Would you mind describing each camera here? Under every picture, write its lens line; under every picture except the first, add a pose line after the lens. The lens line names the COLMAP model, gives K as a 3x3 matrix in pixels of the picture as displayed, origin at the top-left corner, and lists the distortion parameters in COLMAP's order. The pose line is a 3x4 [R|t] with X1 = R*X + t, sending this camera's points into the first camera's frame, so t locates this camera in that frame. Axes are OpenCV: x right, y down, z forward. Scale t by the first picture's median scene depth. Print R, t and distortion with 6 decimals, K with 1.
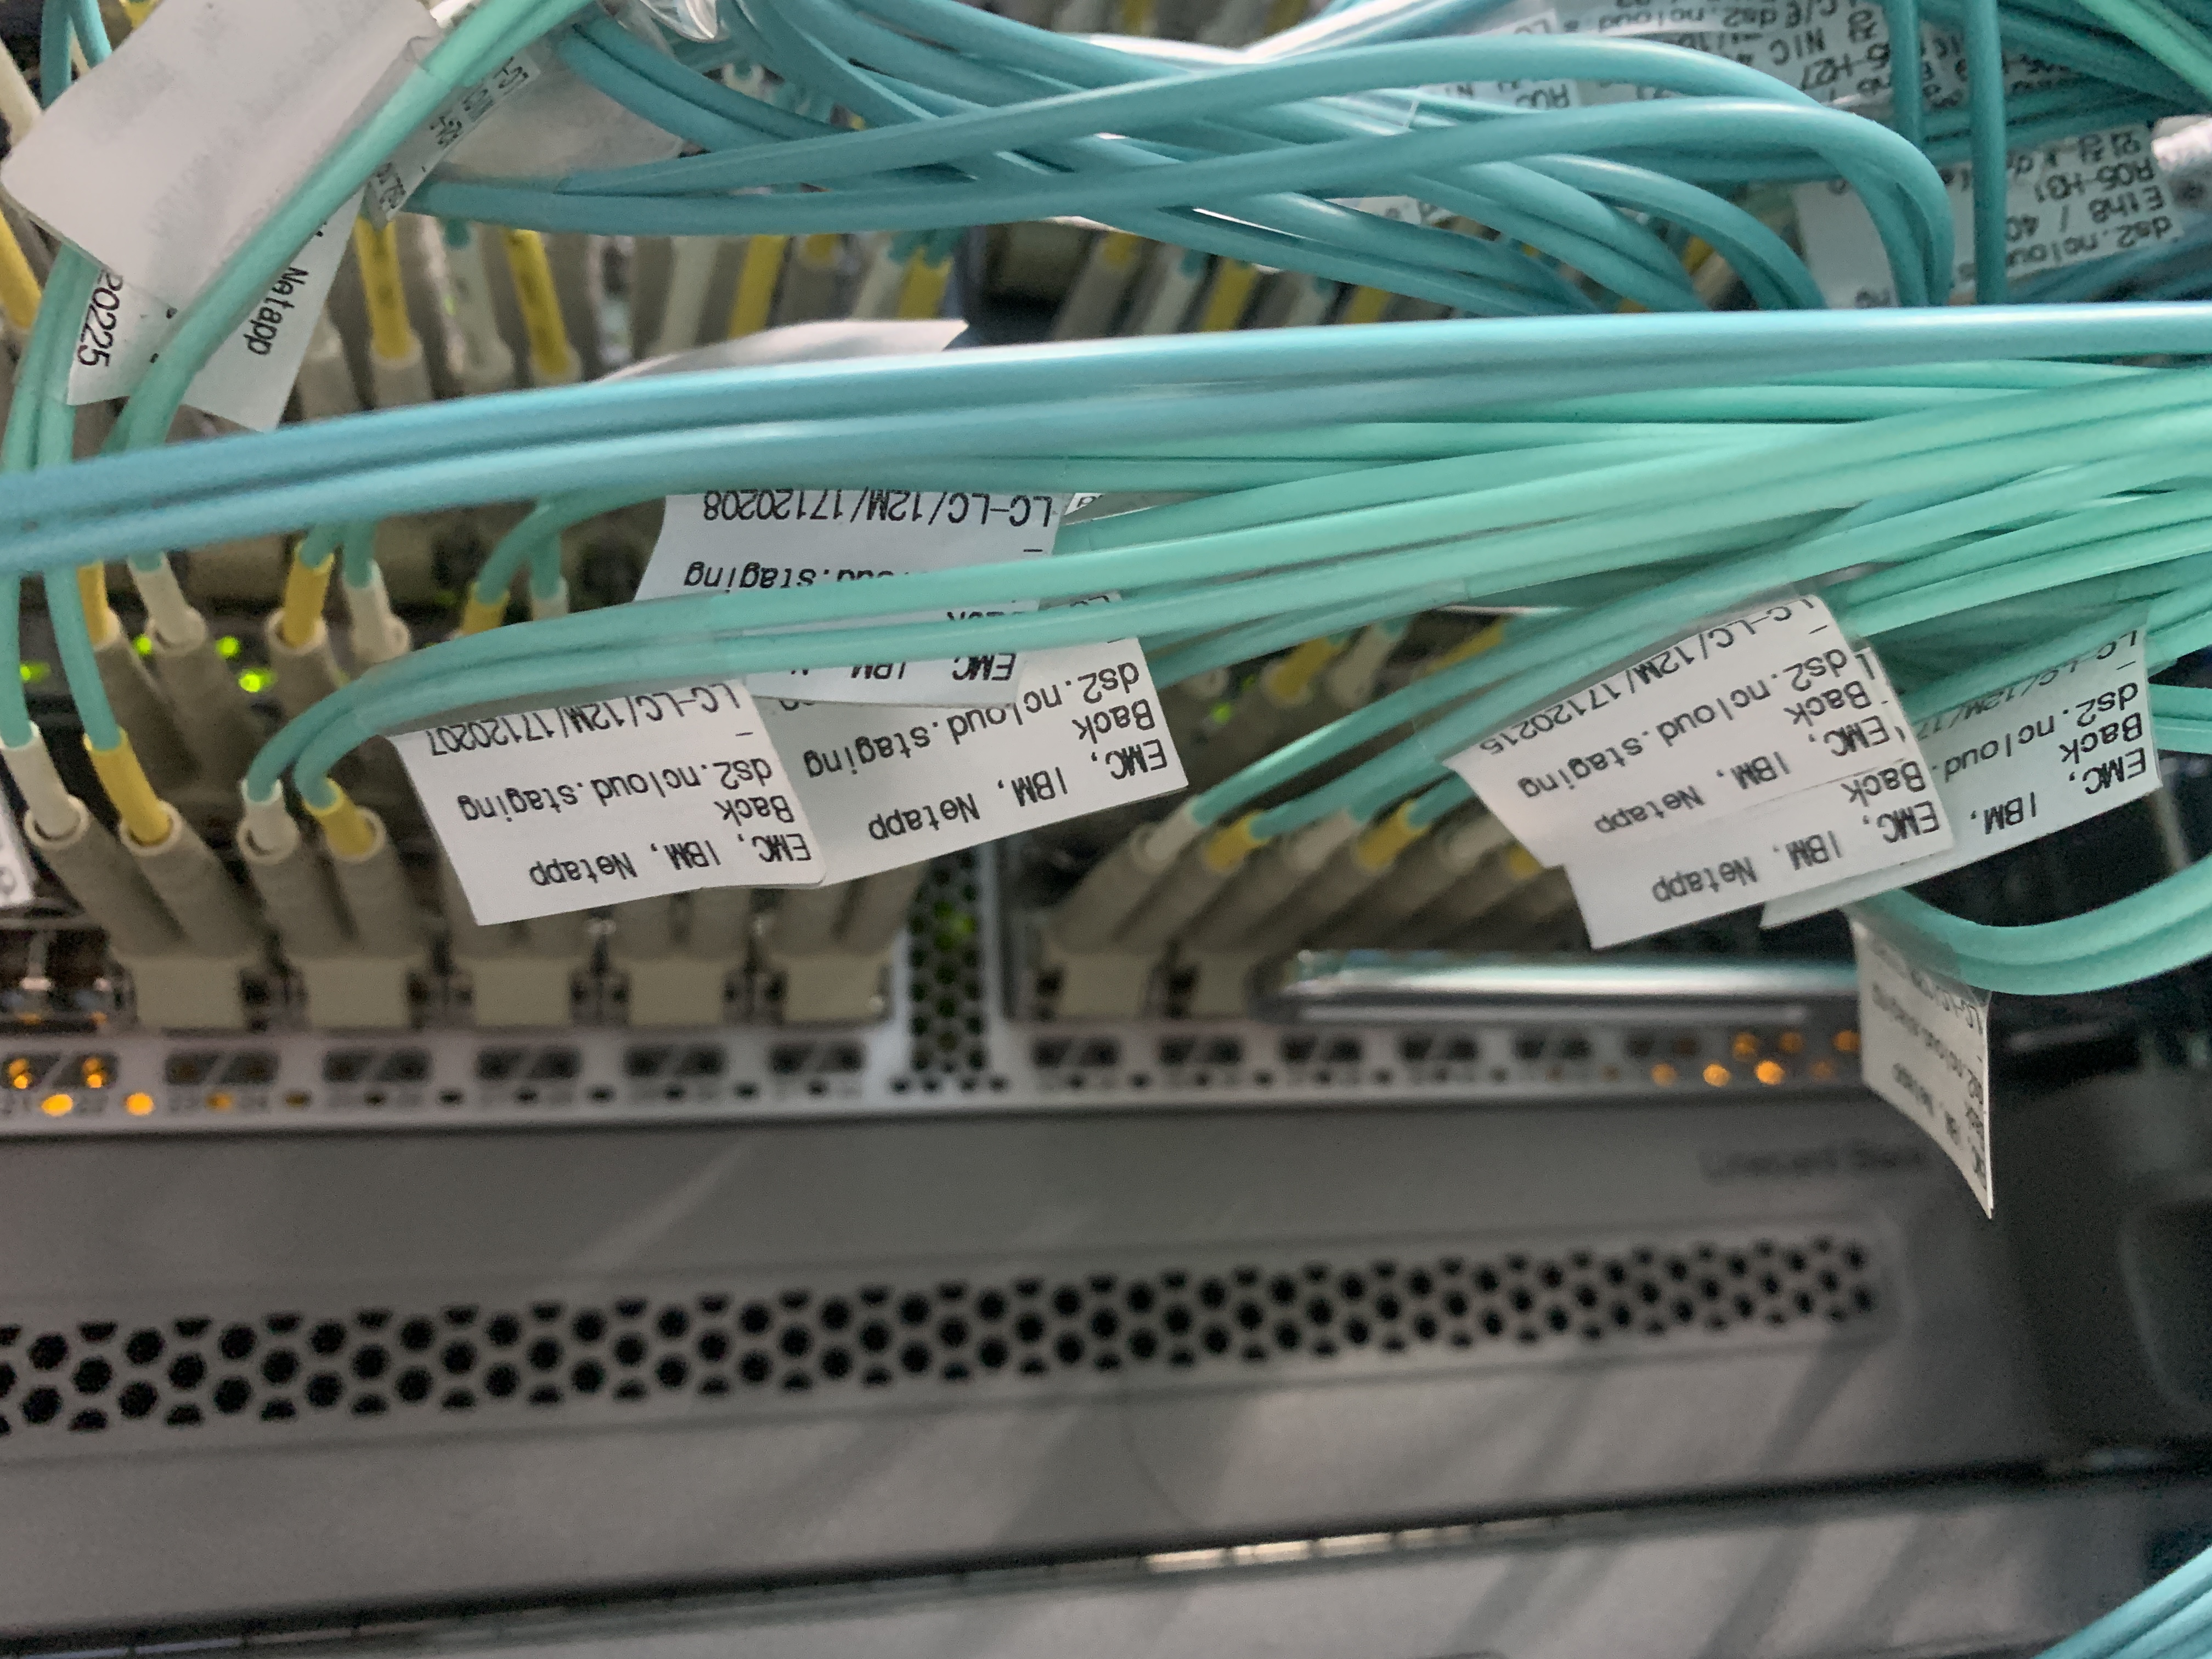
lens RADIAL K [[1804.2, 0, 1106.0], [0, 1804.2, 829.5], [0, 0, 1]] dist [0.149320, -0.671806]
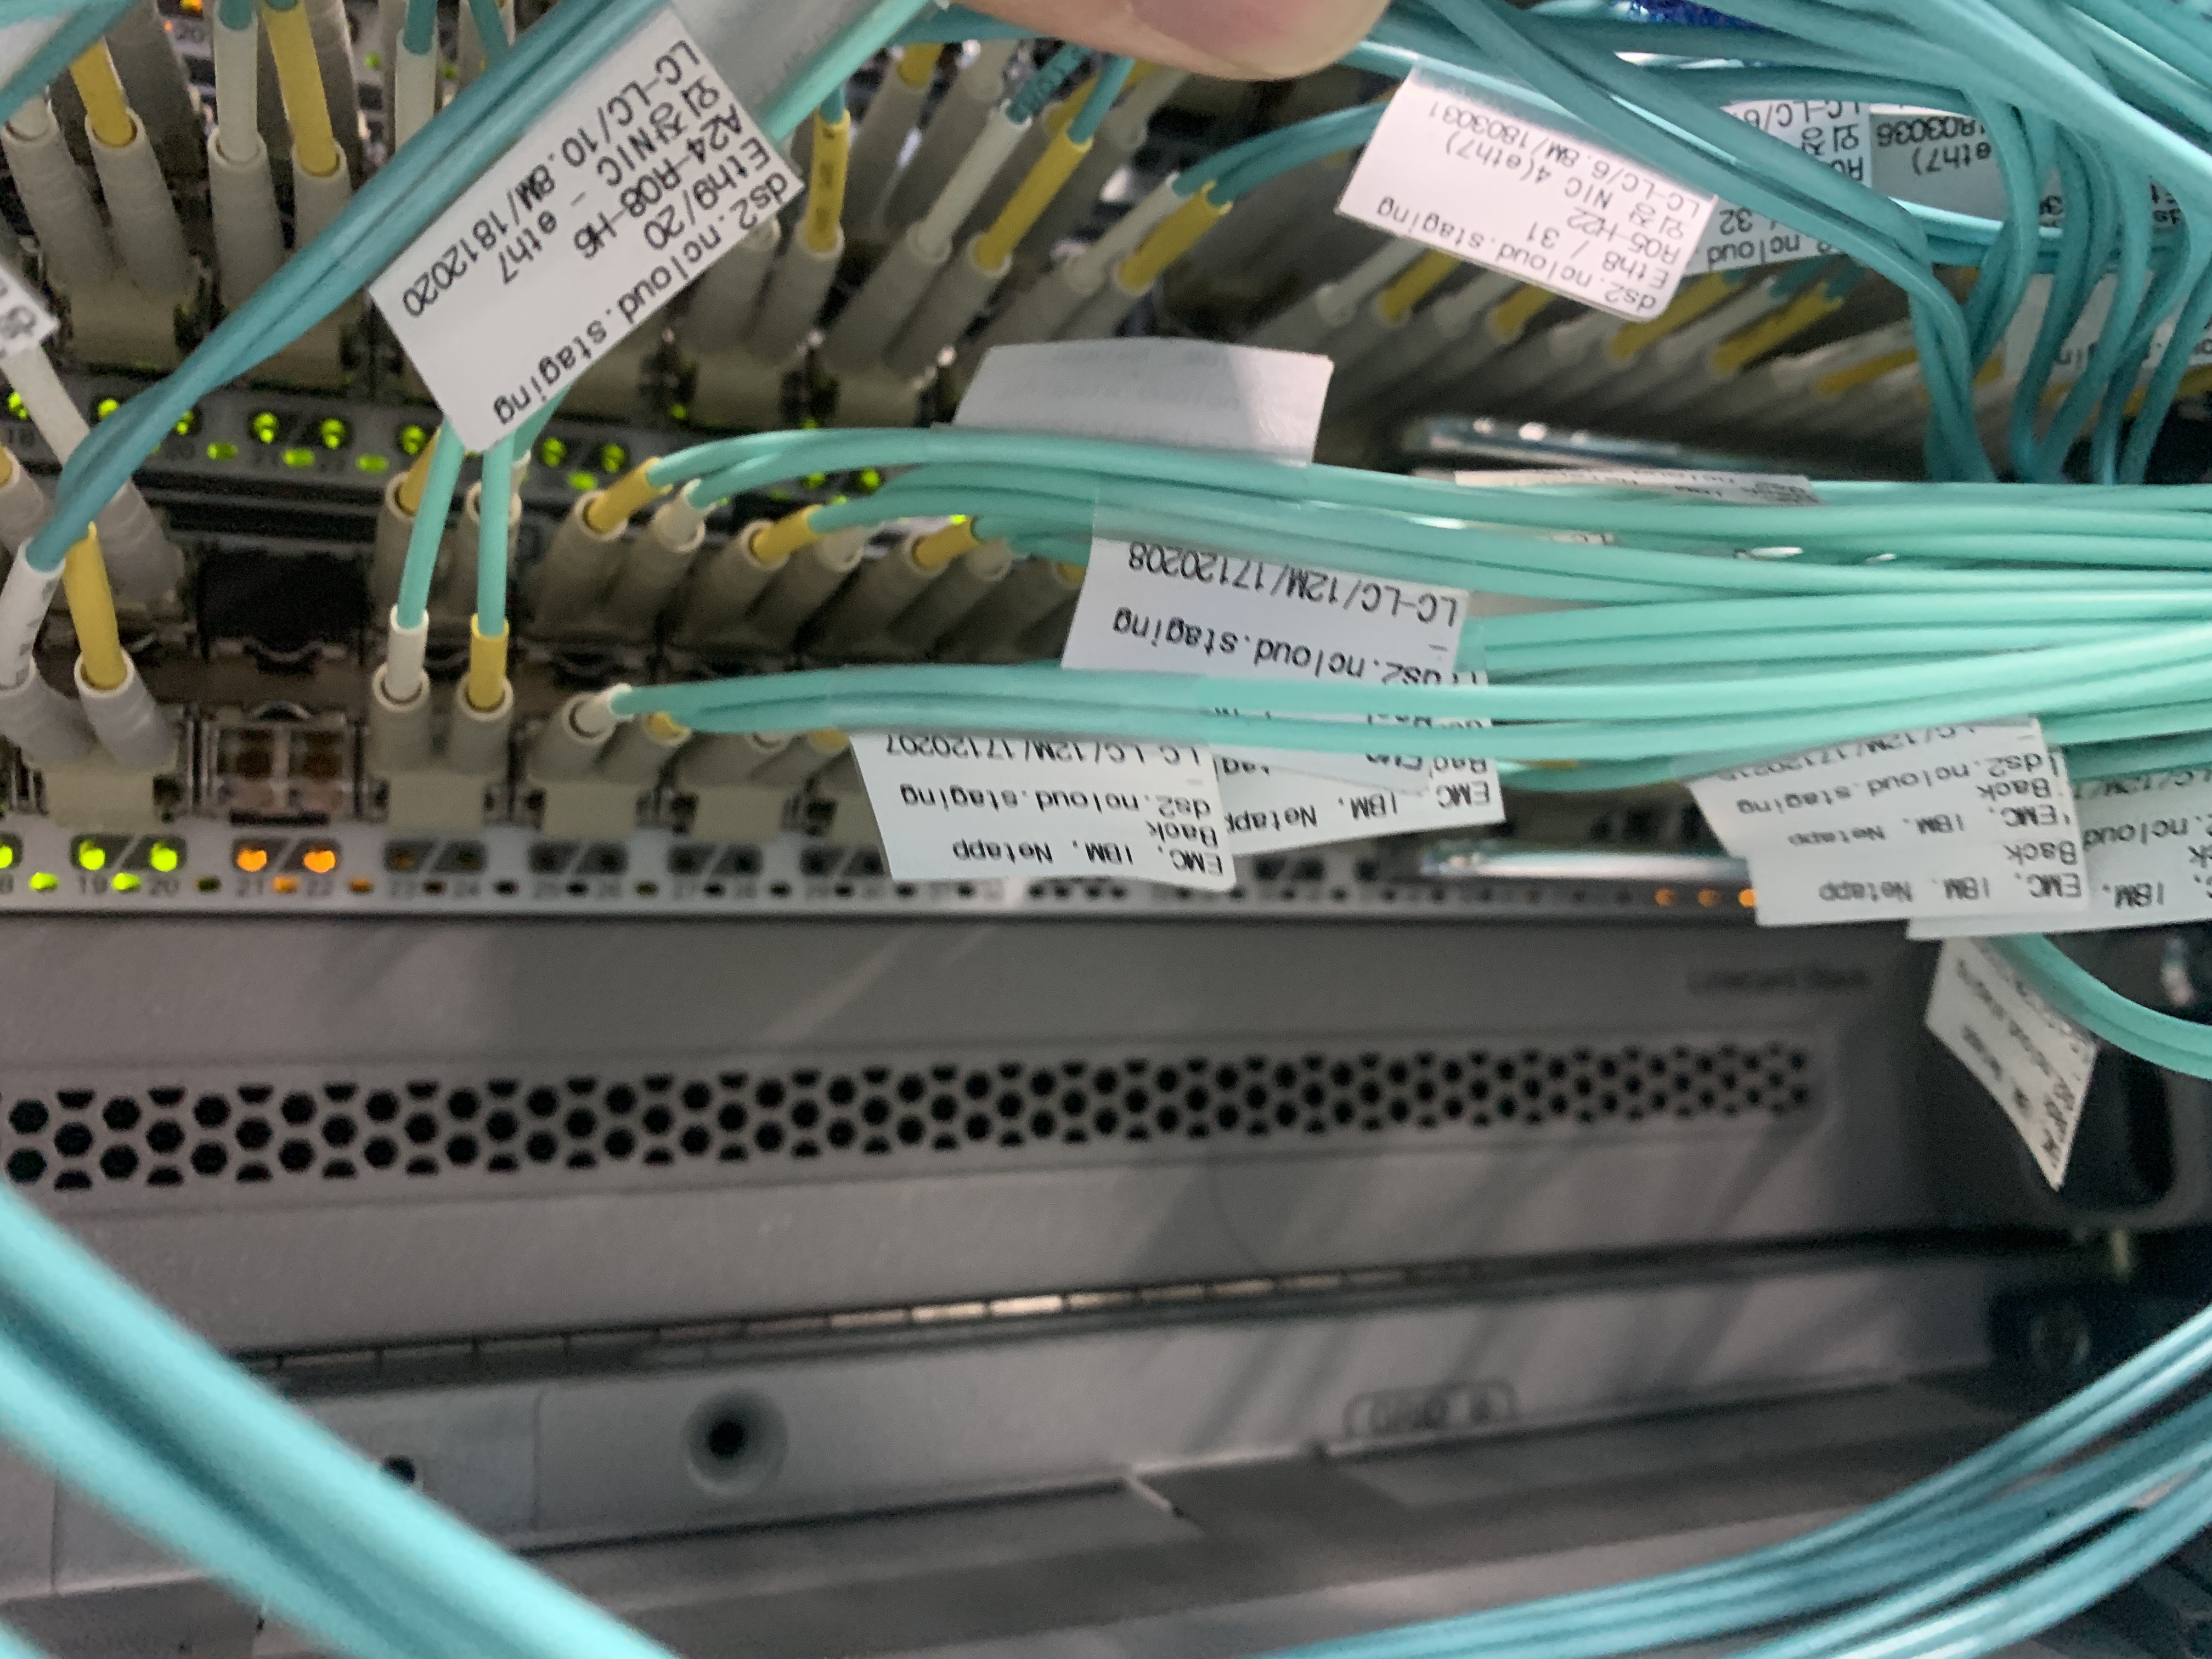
lens RADIAL K [[1799.1, 0, 1106.0], [0, 1799.1, 829.5], [0, 0, 1]] dist [0.109134, -0.349428]
pose [[0.989888, 0.066323, 0.125394, -0.331413], [-0.094526, 0.967517, 0.234469, -0.249152], [-0.105770, -0.243951, 0.964002, -0.108954]]
